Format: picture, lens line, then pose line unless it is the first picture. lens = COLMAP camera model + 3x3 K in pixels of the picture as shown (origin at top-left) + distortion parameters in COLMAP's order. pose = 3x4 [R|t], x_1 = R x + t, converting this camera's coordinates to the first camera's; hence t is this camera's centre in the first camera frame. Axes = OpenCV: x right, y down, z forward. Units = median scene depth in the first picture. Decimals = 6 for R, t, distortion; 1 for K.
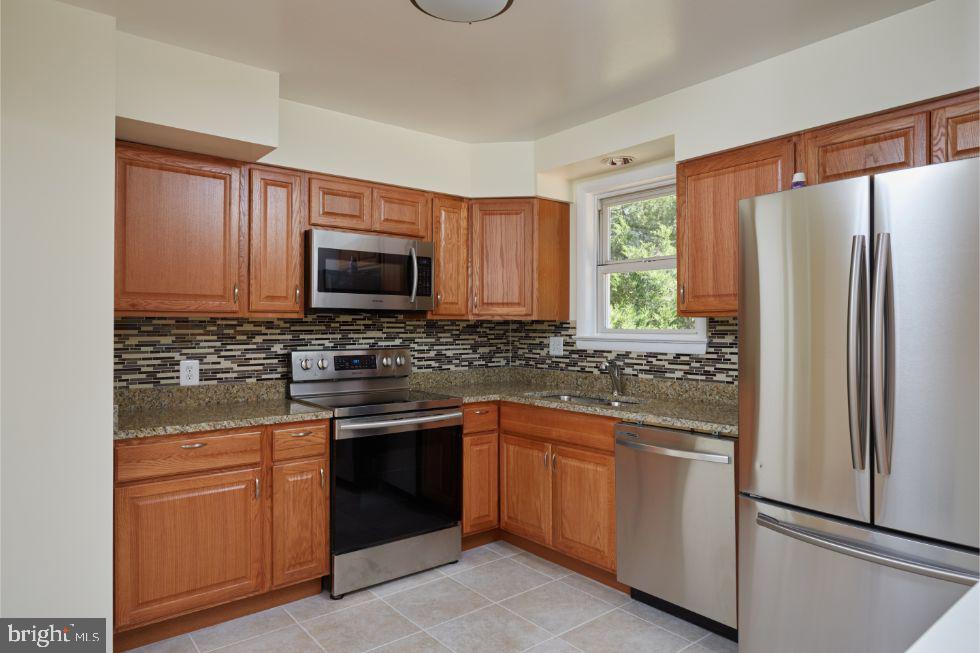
lens RADIAL K [[600.0, 0, 488.0], [0, 600.0, 326.1], [0, 0, 1]] dist [-0.007536, 0.000396]
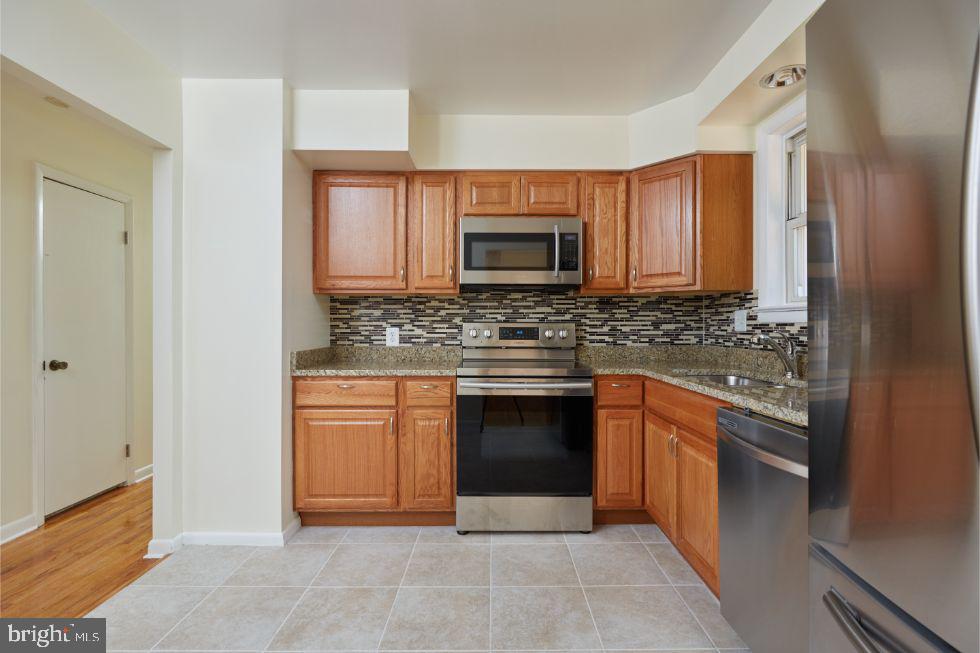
lens RADIAL K [[453.8, 0, 493.1], [0, 453.8, 326.9], [0, 0, 1]] dist [-0.004146, -0.000834]
pose [[0.781273, 0.000208, -0.624189, 0.289898], [0.000489, 0.999999, 0.000946, 0.048952], [0.624189, -0.001044, 0.781273, 0.306233]]
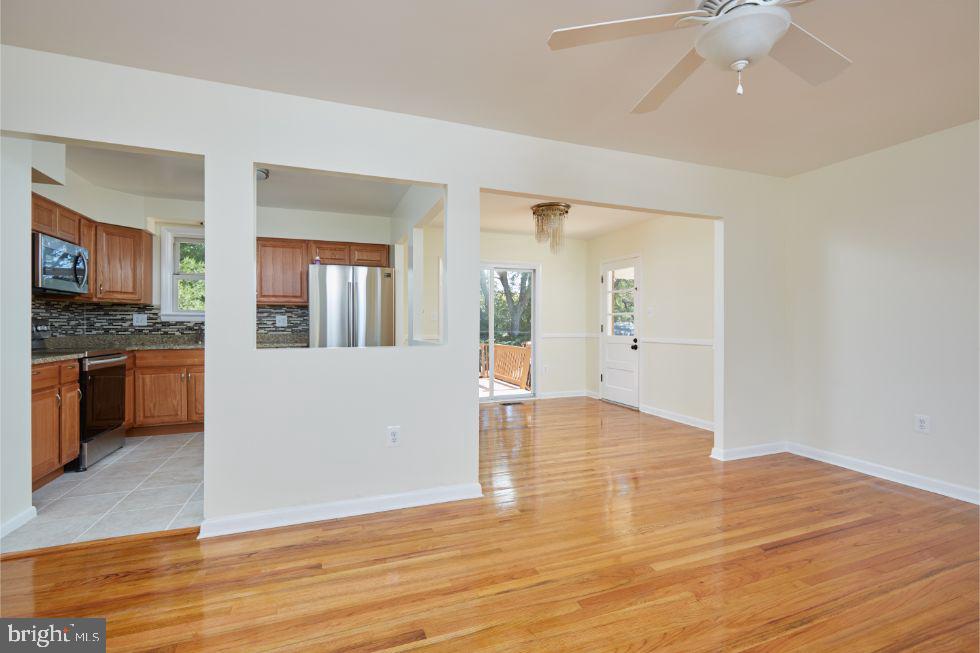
lens RADIAL K [[453.8, 0, 505.1], [0, 453.8, 327.1], [0, 0, 1]] dist [-0.004146, -0.000834]
pose [[0.286206, -0.004697, 0.958157, -0.927778], [0.002132, 0.999989, 0.004265, 0.058815], [-0.958166, 0.000822, 0.286213, -0.363094]]
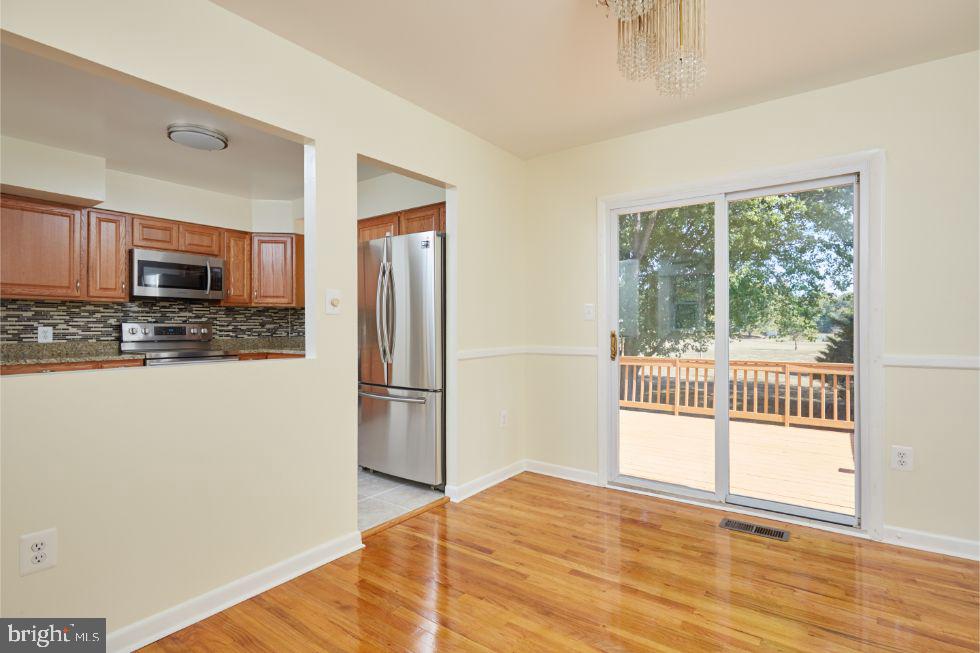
lens RADIAL K [[485.7, 0, 490.0], [0, 485.7, 326.4], [0, 0, 1]] dist [0.006345, -0.001750]
pose [[0.967742, -0.002566, 0.251930, 0.295840], [0.002818, 0.999996, -0.000639, 0.053871], [-0.251927, 0.001328, 0.967745, -0.513369]]
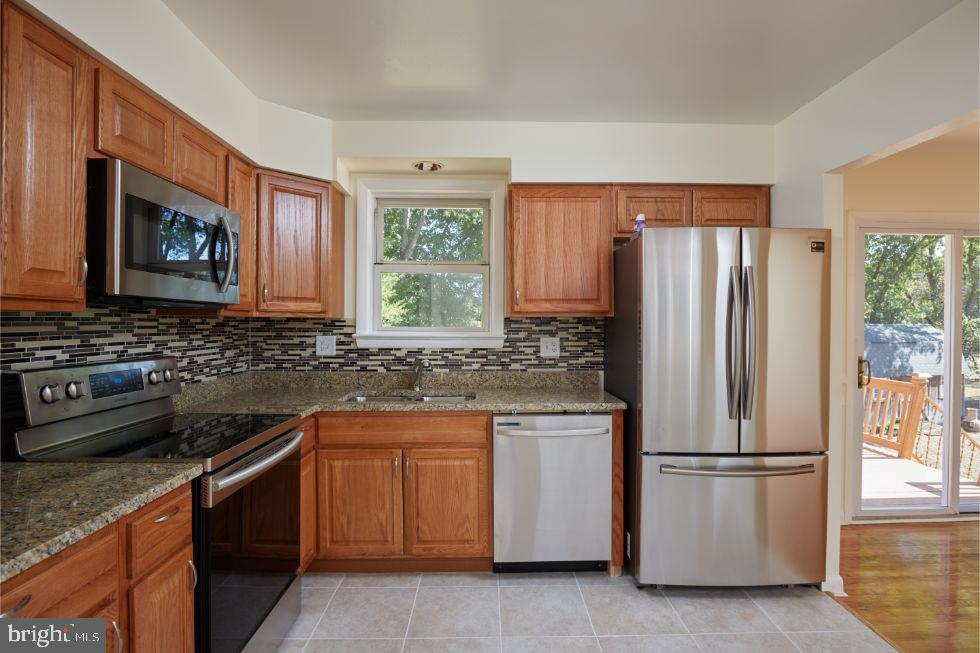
lens RADIAL K [[498.8, 0, 488.8], [0, 498.8, 328.1], [0, 0, 1]] dist [-0.018414, -0.000875]
pose [[0.612499, -0.008482, 0.790426, -0.407067], [-0.000652, 0.999937, 0.011236, -0.003519], [-0.790471, -0.007398, 0.612455, 0.385274]]
